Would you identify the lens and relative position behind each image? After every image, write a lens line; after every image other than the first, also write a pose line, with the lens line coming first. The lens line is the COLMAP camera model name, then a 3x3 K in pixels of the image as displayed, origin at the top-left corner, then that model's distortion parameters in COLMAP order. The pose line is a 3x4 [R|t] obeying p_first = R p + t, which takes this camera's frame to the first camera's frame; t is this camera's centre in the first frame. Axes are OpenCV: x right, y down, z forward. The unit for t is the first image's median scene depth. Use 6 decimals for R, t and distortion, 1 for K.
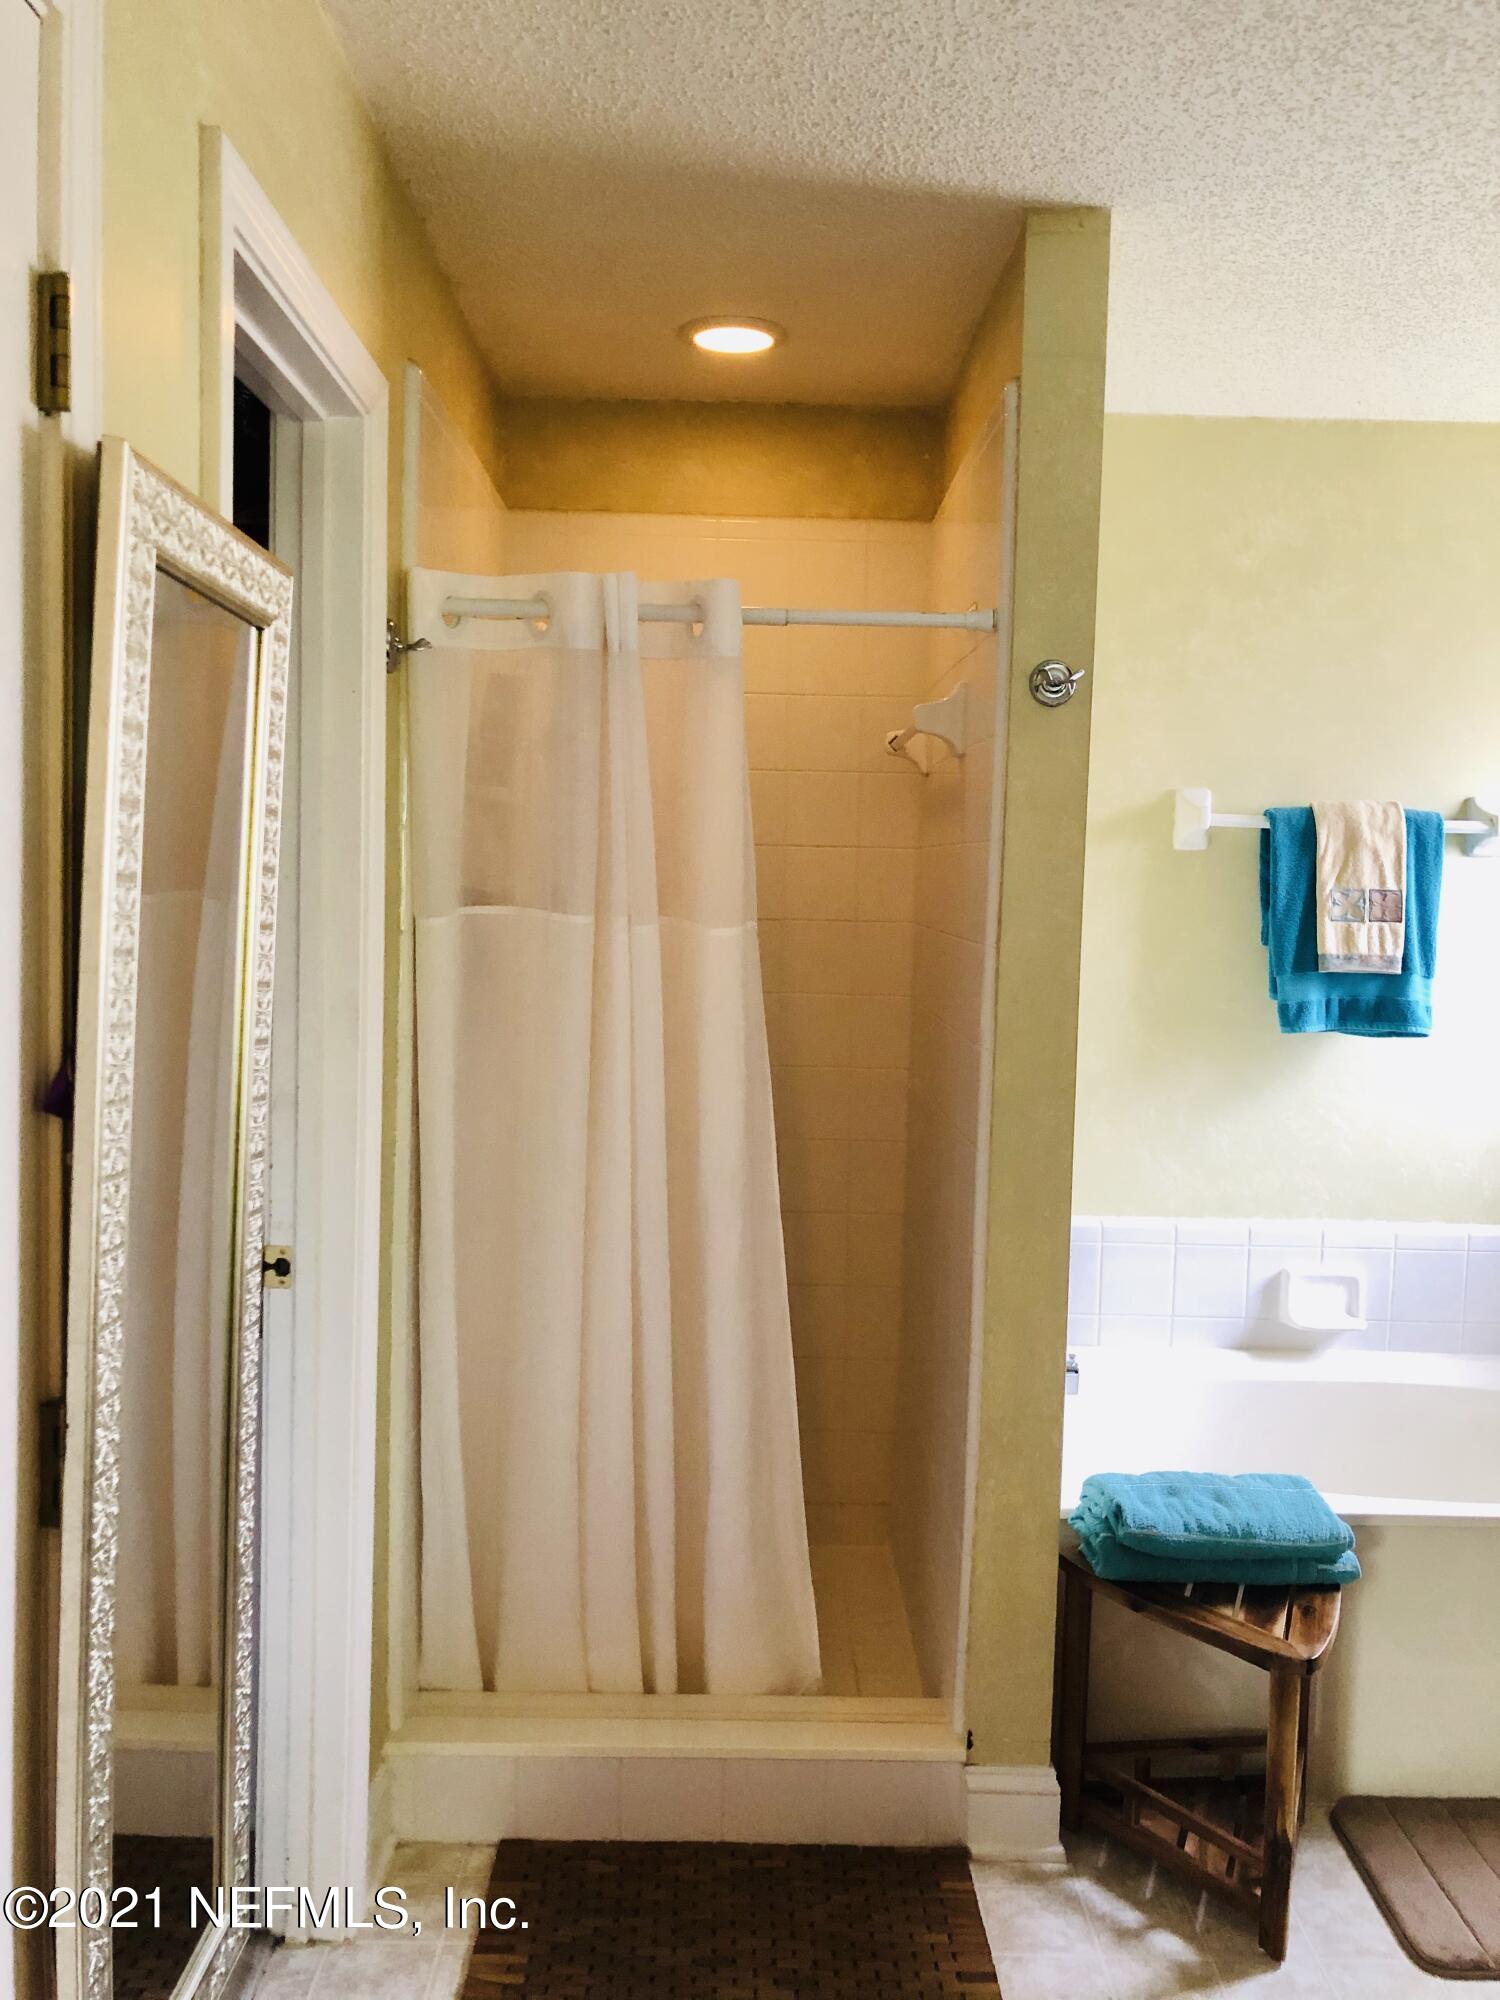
lens RADIAL K [[1653.9, 0, 750.0], [0, 1653.9, 1000.0], [0, 0, 1]] dist [0.025148, -0.012735]
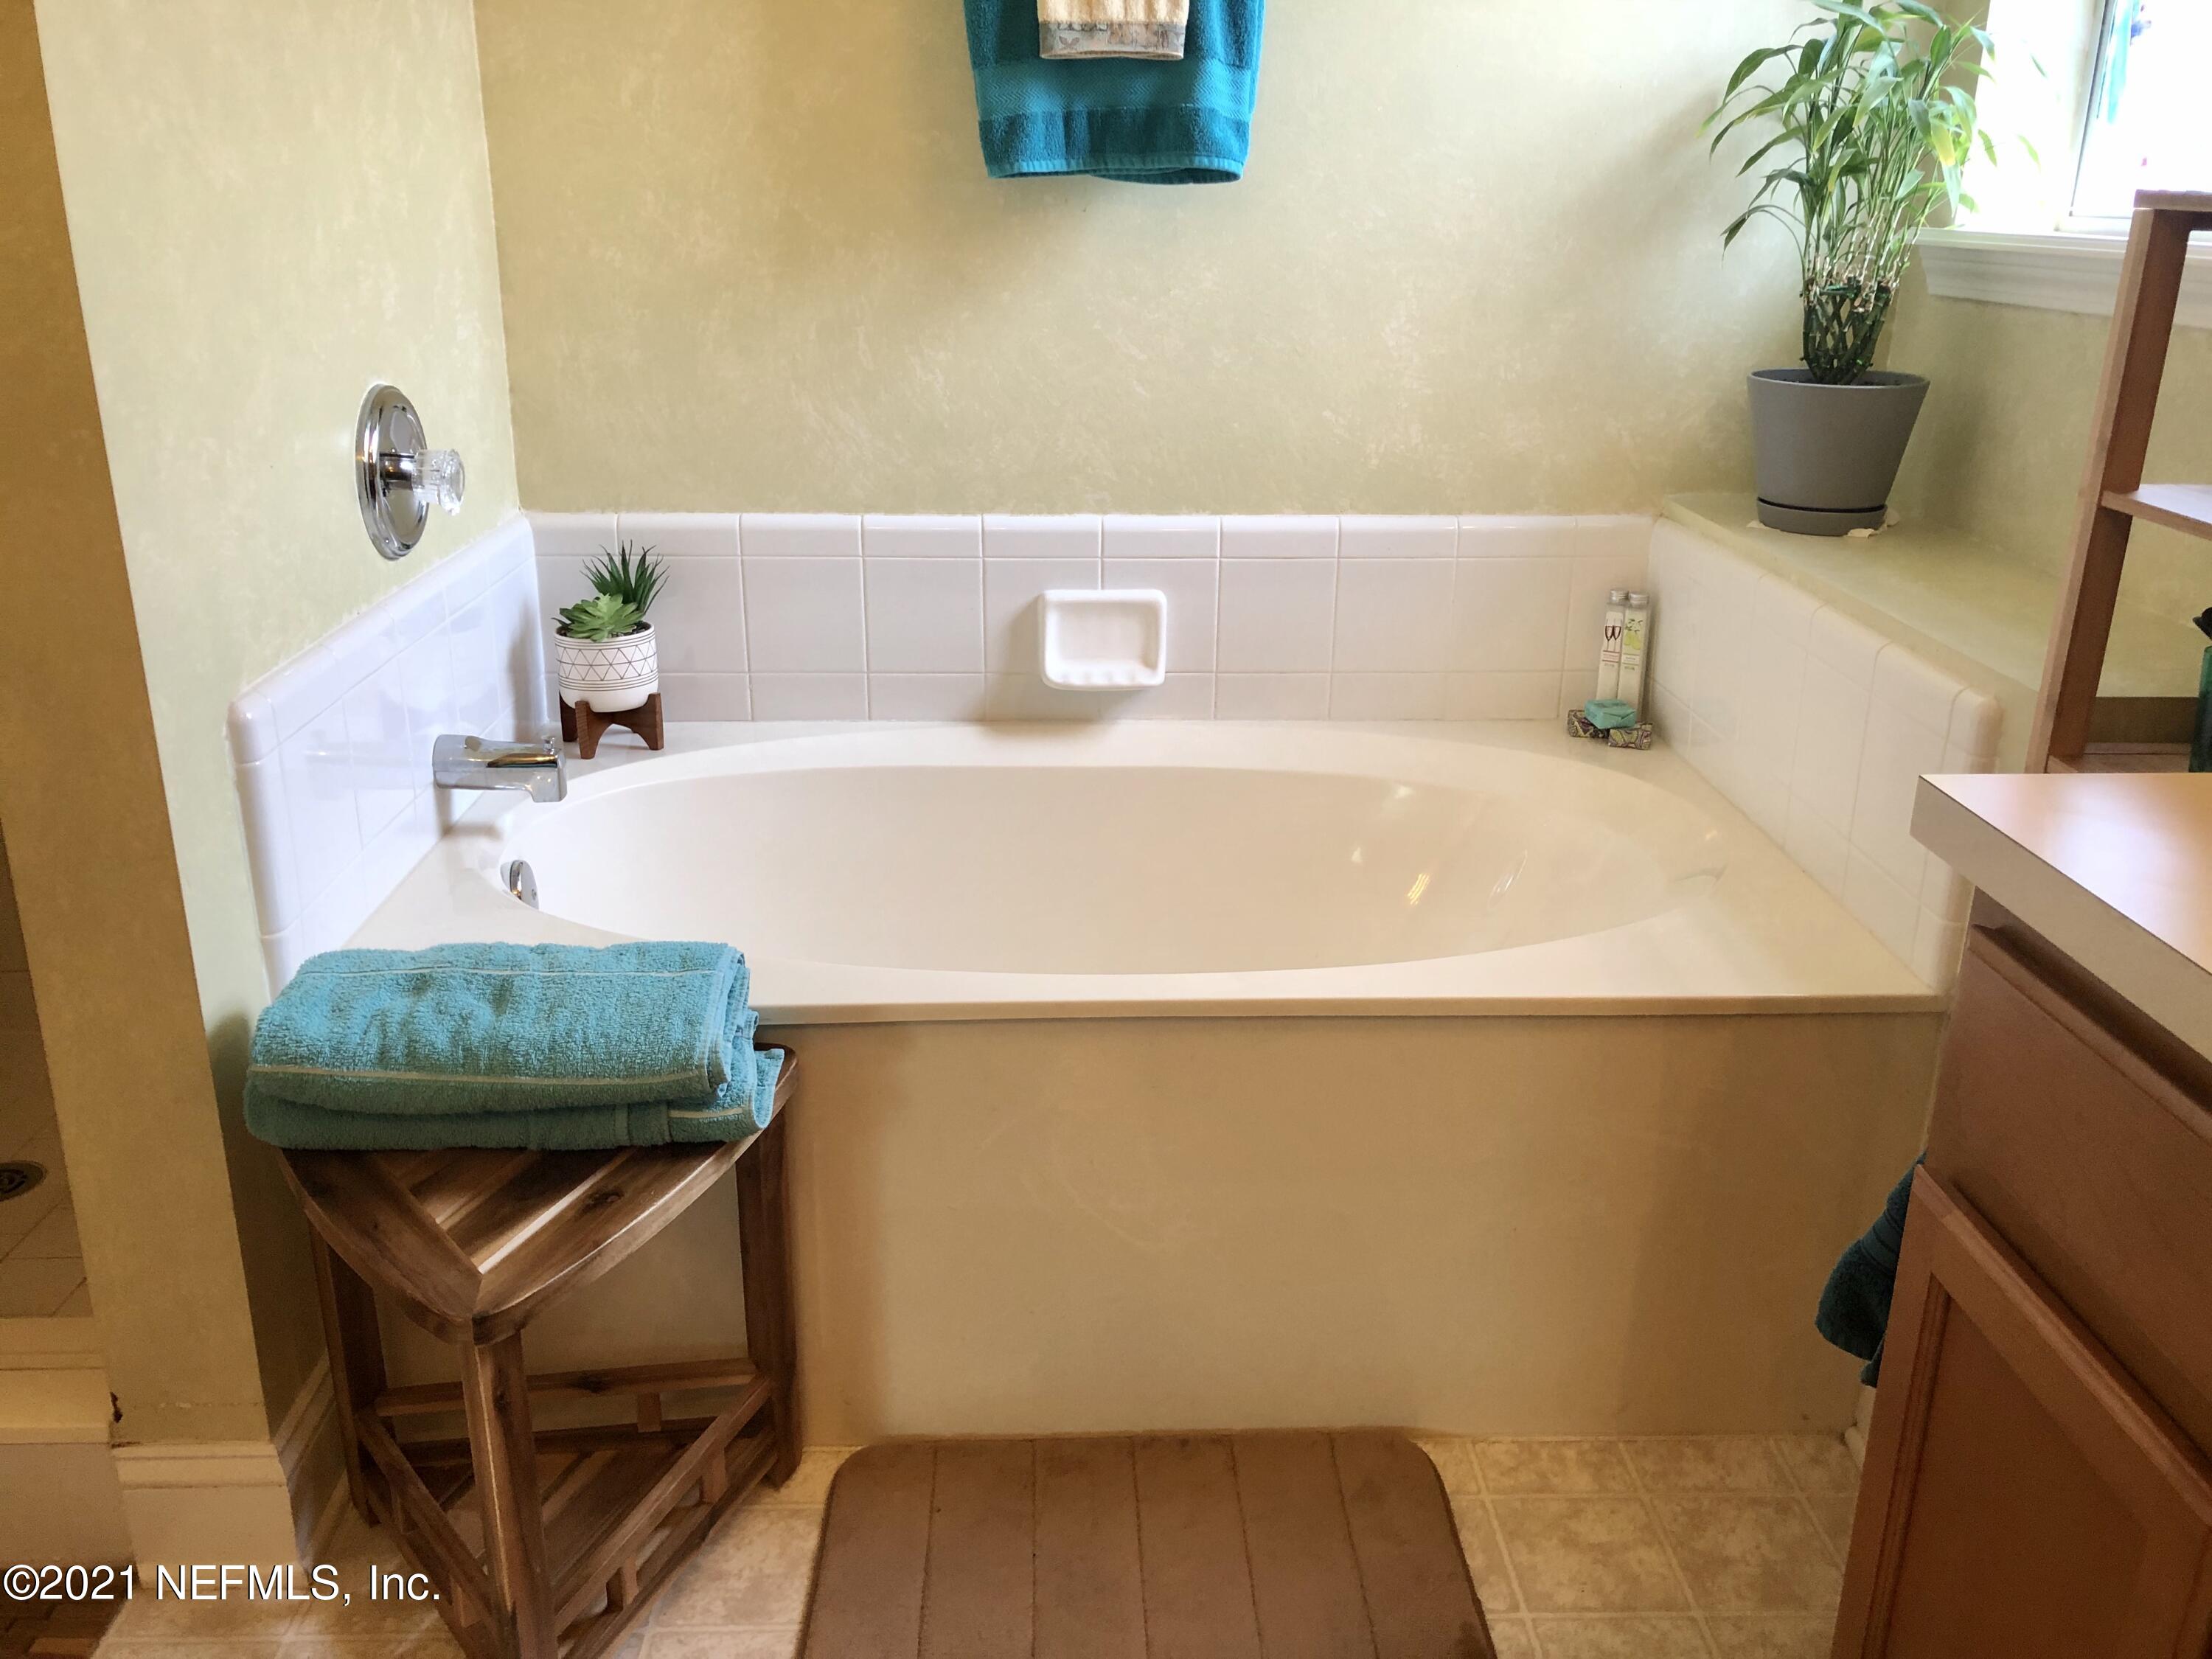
lens RADIAL K [[1829.2, 0, 1106.0], [0, 1829.2, 829.5], [0, 0, 1]] dist [0.025148, -0.012735]
pose [[0.999759, -0.019690, 0.009707, 0.354869], [0.016558, 0.966667, 0.255503, 0.077165], [-0.014414, -0.255281, 0.966760, 0.334970]]
